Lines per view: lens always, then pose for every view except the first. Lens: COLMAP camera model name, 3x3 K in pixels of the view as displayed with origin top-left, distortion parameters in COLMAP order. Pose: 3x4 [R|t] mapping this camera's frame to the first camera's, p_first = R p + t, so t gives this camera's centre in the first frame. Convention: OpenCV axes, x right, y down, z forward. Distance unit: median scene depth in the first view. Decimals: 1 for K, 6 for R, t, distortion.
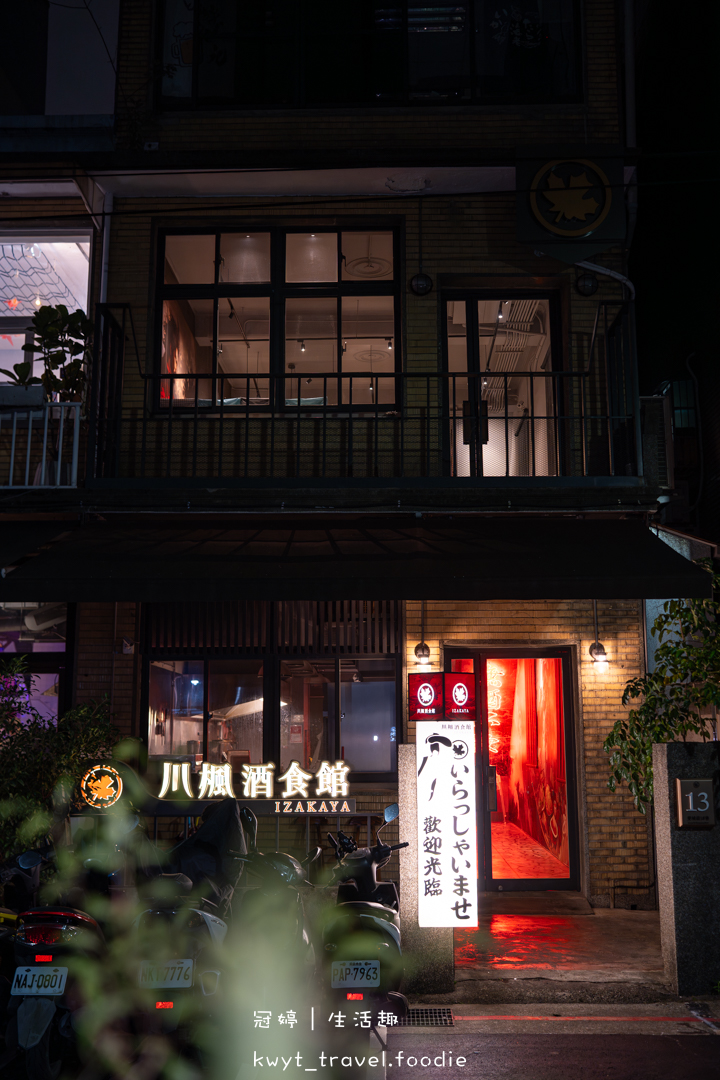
lens RADIAL K [[1103.0, 0, 354.6], [0, 1103.0, 556.7], [0, 0, 1]] dist [-0.016319, 0.011436]
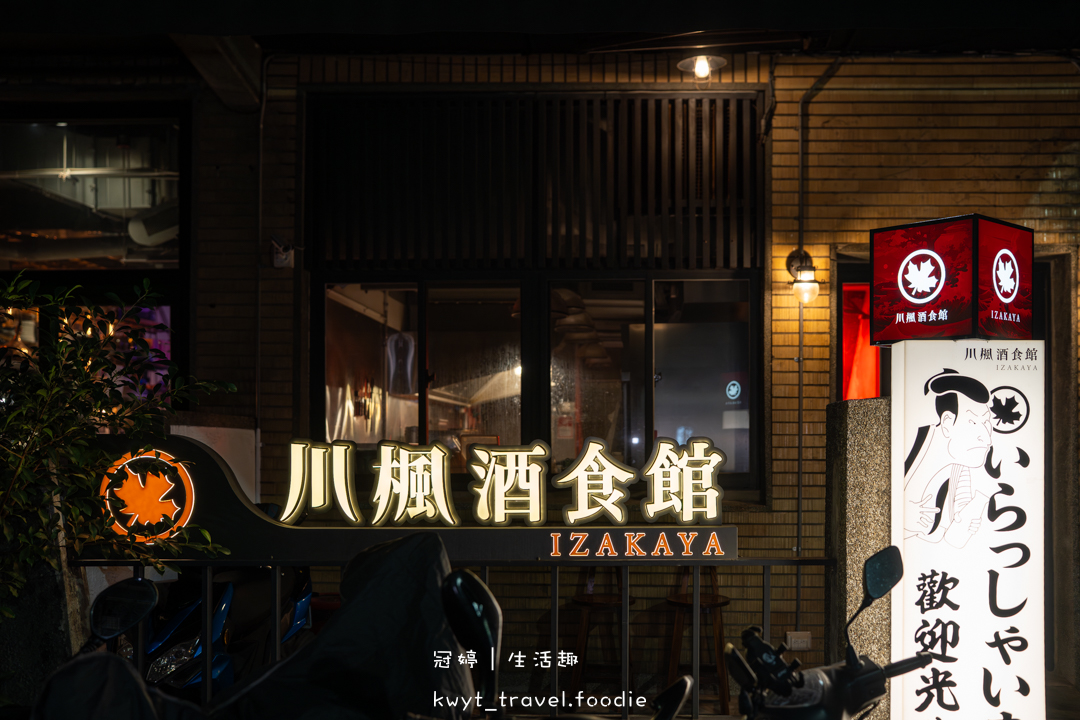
lens RADIAL K [[1103.0, 0, 607.8], [0, 1103.0, 451.3], [0, 0, 1]] dist [-0.016319, 0.011436]
pose [[0.999983, 0.003064, -0.004889, -0.047468], [-0.002213, 0.986231, 0.165357, 0.119875], [0.005328, -0.165344, 0.986222, 0.580548]]
